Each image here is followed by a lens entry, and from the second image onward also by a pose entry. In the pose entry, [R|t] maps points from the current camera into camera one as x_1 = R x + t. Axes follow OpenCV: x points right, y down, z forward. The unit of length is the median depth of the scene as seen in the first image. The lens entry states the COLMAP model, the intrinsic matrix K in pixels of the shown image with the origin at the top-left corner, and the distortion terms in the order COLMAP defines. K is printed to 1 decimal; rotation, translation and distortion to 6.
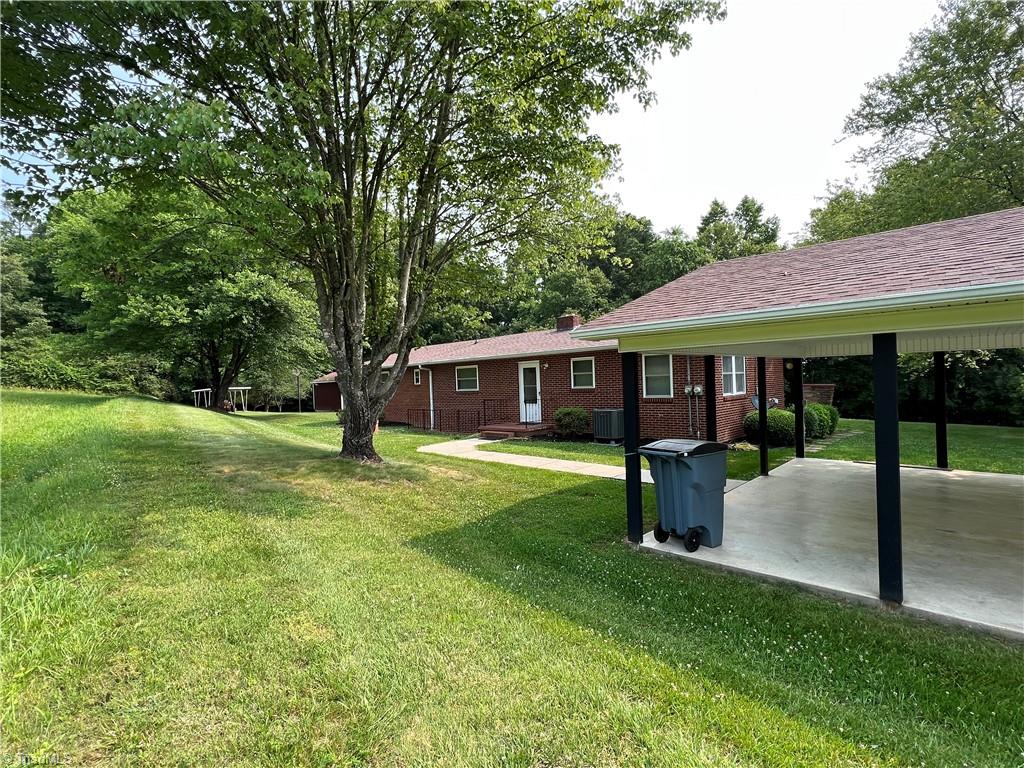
lens RADIAL K [[501.2, 0, 510.5], [0, 501.2, 381.2], [0, 0, 1]] dist [0.002386, 0.000299]
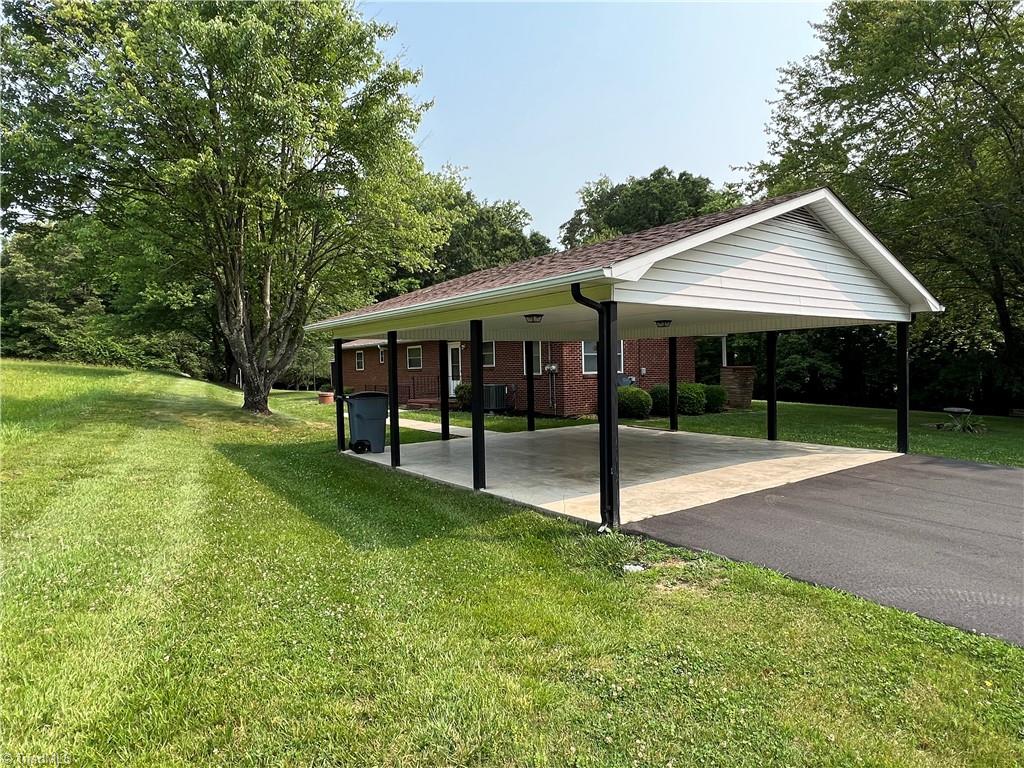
lens RADIAL K [[601.8, 0, 511.4], [0, 601.8, 385.5], [0, 0, 1]] dist [-0.000578, -0.001255]
pose [[0.986514, 0.017051, -0.162784, 0.303502], [-0.011225, 0.999265, 0.036646, 0.004380], [0.163289, -0.034324, 0.985981, -0.240645]]
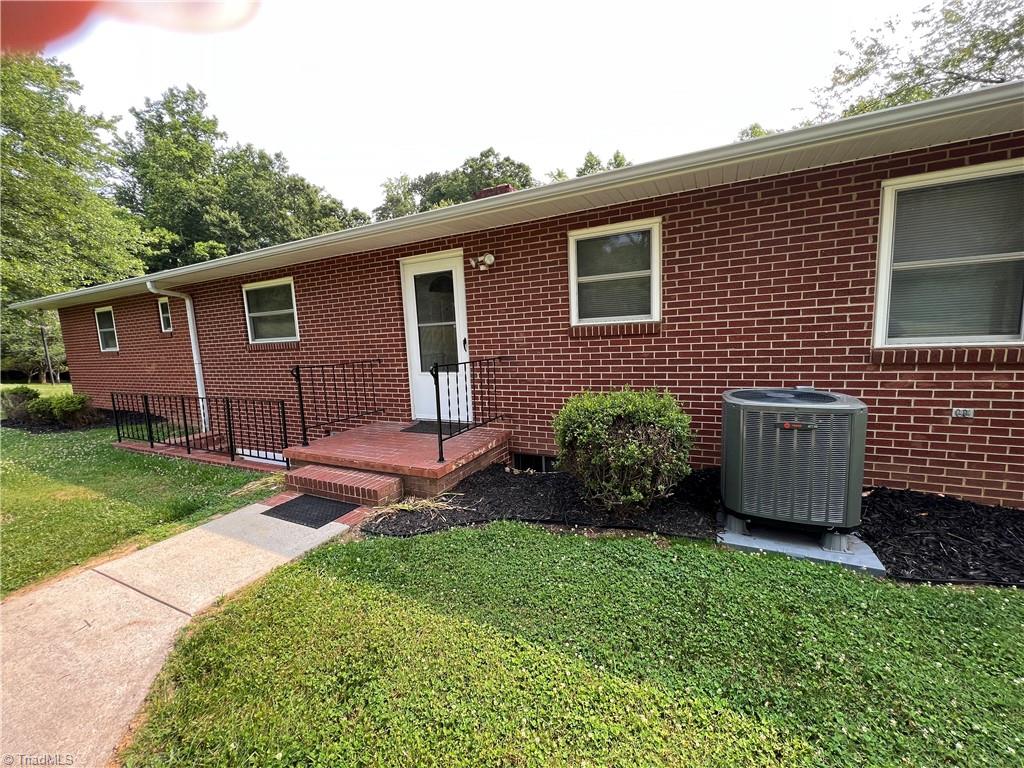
lens RADIAL K [[409.8, 0, 515.3], [0, 409.8, 384.7], [0, 0, 1]] dist [-0.001001, -0.000915]
pose [[0.954957, -0.047764, 0.292877, 0.003321], [0.014026, 0.993123, 0.116232, 0.015524], [-0.296414, -0.106888, 0.949059, 0.550786]]
